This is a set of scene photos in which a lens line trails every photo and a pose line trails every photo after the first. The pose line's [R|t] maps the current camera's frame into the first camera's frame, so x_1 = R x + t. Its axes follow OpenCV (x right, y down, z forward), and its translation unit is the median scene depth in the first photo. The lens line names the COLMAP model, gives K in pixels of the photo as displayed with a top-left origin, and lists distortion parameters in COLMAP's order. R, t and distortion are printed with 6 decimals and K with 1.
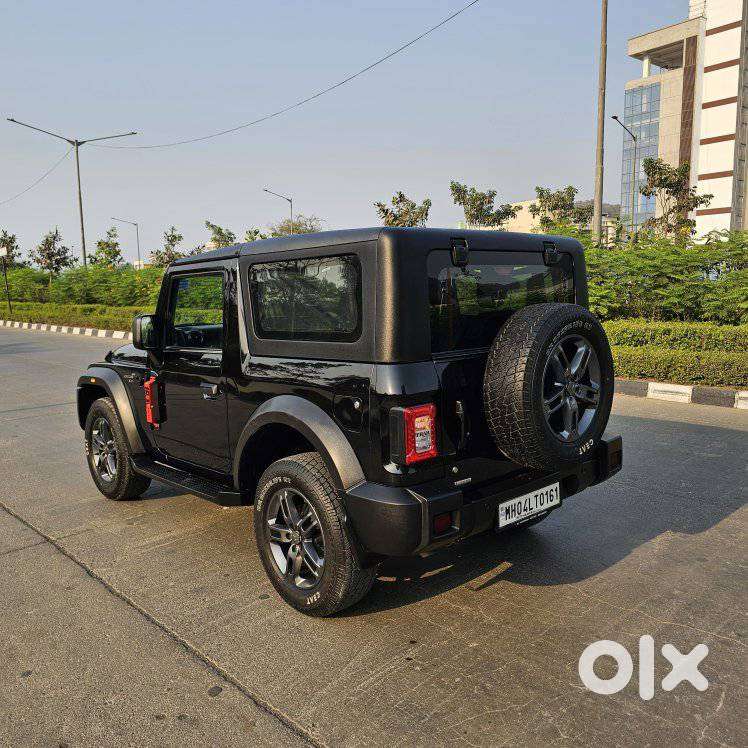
lens RADIAL K [[672.0, 0, 376.8], [0, 672.0, 374.0], [0, 0, 1]] dist [0.072268, -0.087429]
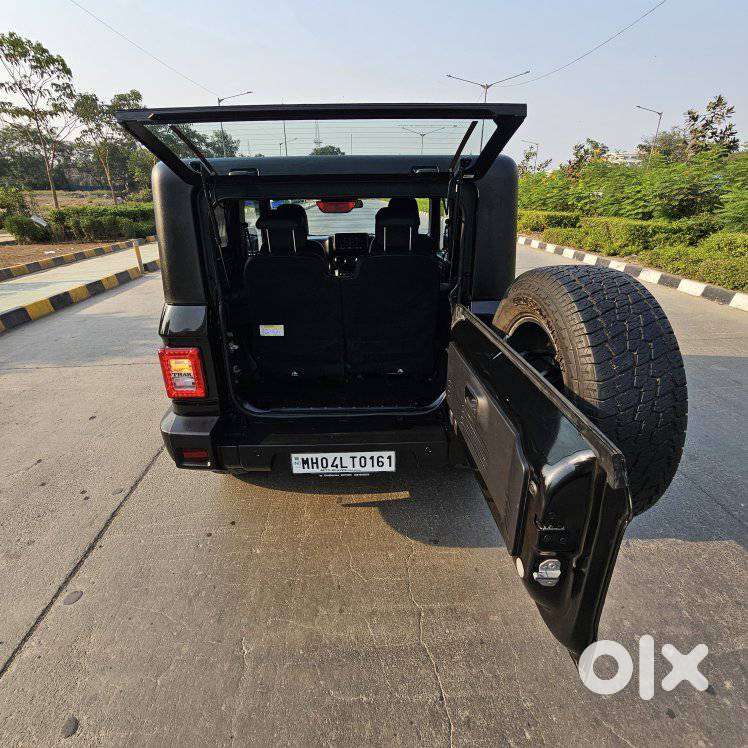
lens RADIAL K [[407.9, 0, 367.3], [0, 407.9, 373.6], [0, 0, 1]] dist [0.003176, 0.000685]
pose [[0.749726, 0.272871, -0.602870, 0.570868], [-0.087574, 0.943926, 0.318332, -0.120885], [0.655928, -0.185866, 0.731582, 0.606419]]
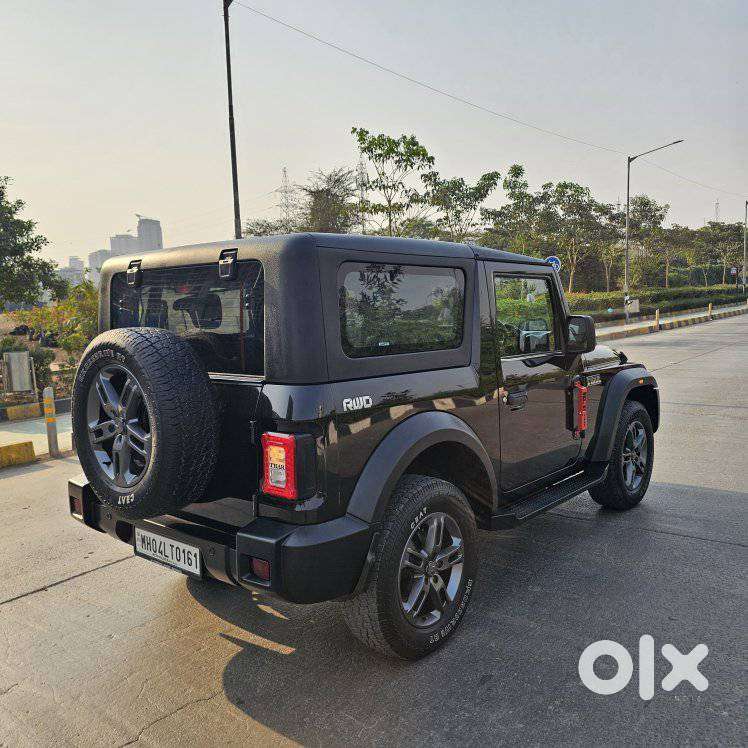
lens RADIAL K [[672.0, 0, 376.8], [0, 672.0, 374.0], [0, 0, 1]] dist [0.072268, -0.087429]
pose [[0.125480, 0.121236, -0.984661, 1.104970], [-0.093801, 0.989509, 0.109880, -0.160609], [0.987652, 0.078575, 0.135536, 1.124148]]
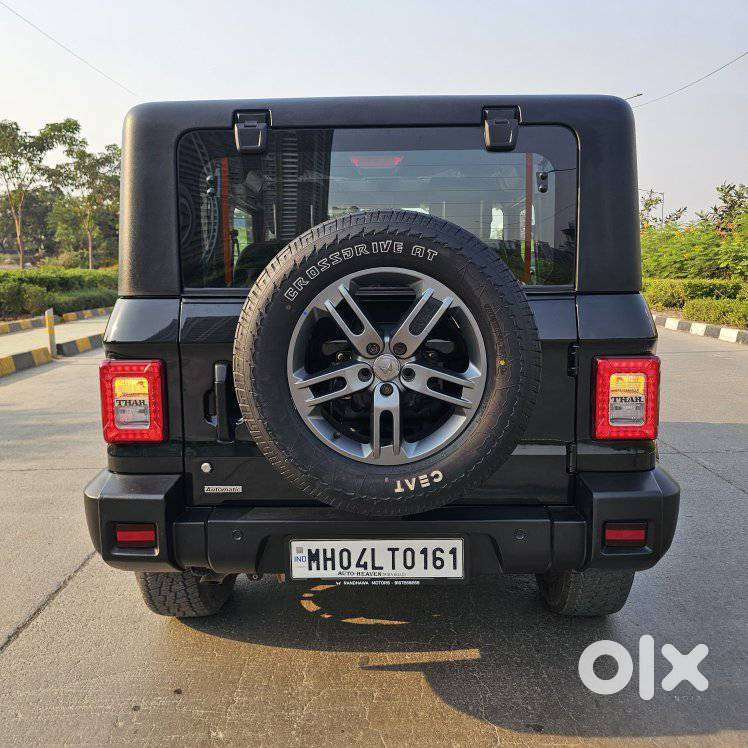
lens RADIAL K [[672.0, 0, 376.8], [0, 672.0, 374.0], [0, 0, 1]] dist [0.072268, -0.087429]
pose [[0.724163, 0.117480, -0.679549, 0.604590], [-0.093656, 0.993007, 0.071867, -0.011202], [0.683240, 0.011600, 0.730102, 0.561003]]
